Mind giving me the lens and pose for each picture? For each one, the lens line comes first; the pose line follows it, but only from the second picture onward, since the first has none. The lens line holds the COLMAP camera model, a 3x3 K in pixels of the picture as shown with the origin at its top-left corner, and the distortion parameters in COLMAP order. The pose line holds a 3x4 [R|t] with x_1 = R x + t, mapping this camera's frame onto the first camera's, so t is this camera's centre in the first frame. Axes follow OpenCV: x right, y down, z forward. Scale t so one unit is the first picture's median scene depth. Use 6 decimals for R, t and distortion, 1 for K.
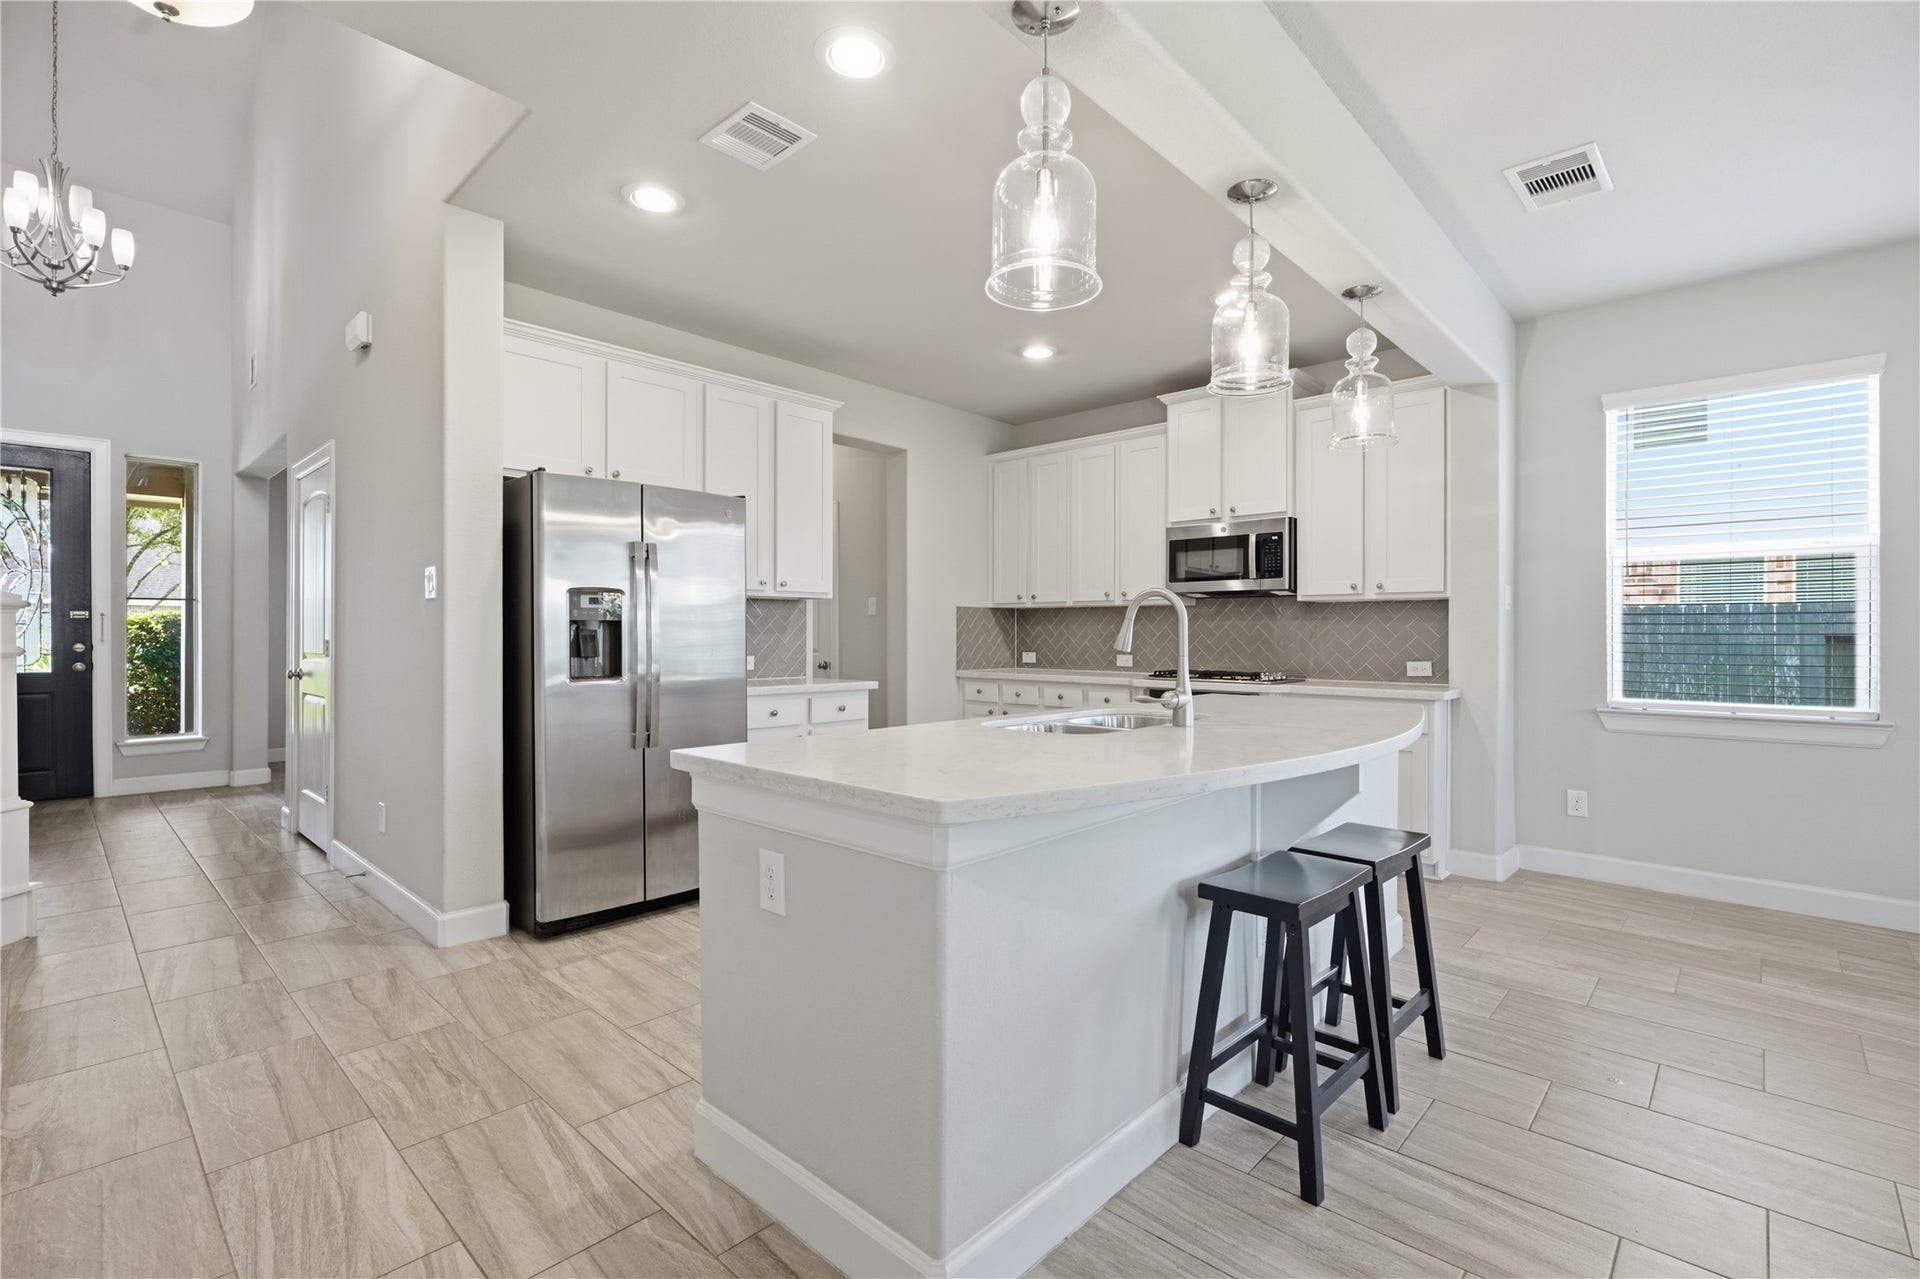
lens RADIAL K [[854.7, 0, 959.9], [0, 854.7, 638.6], [0, 0, 1]] dist [-0.002404, 0.000445]
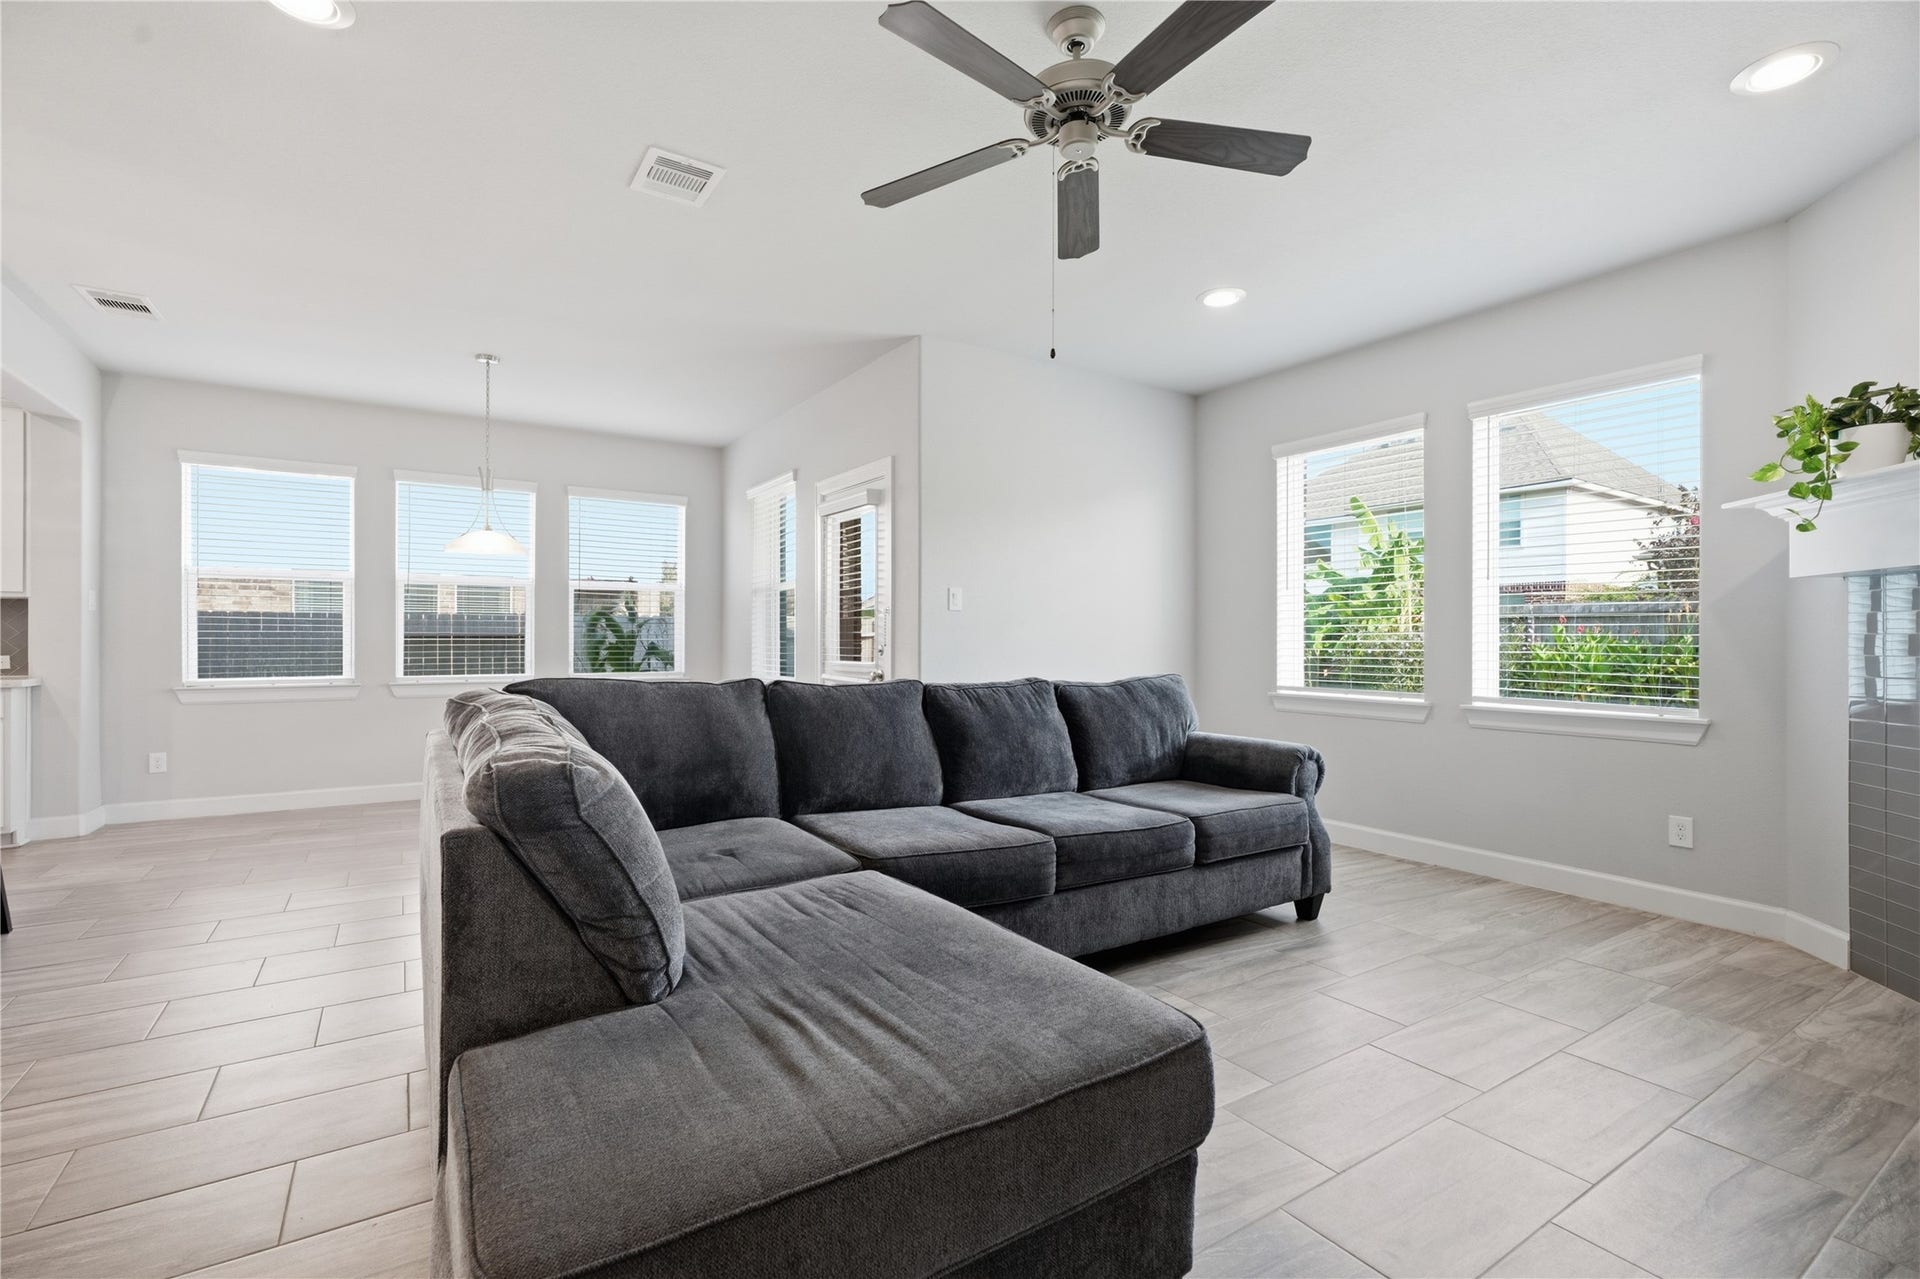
lens RADIAL K [[854.7, 0, 960.1], [0, 854.7, 640.8], [0, 0, 1]] dist [-0.002404, 0.000445]
pose [[0.239336, -0.001951, 0.970935, -0.239900], [0.000867, 0.999998, 0.001796, 0.008539], [-0.970936, 0.000412, 0.239337, -0.490285]]
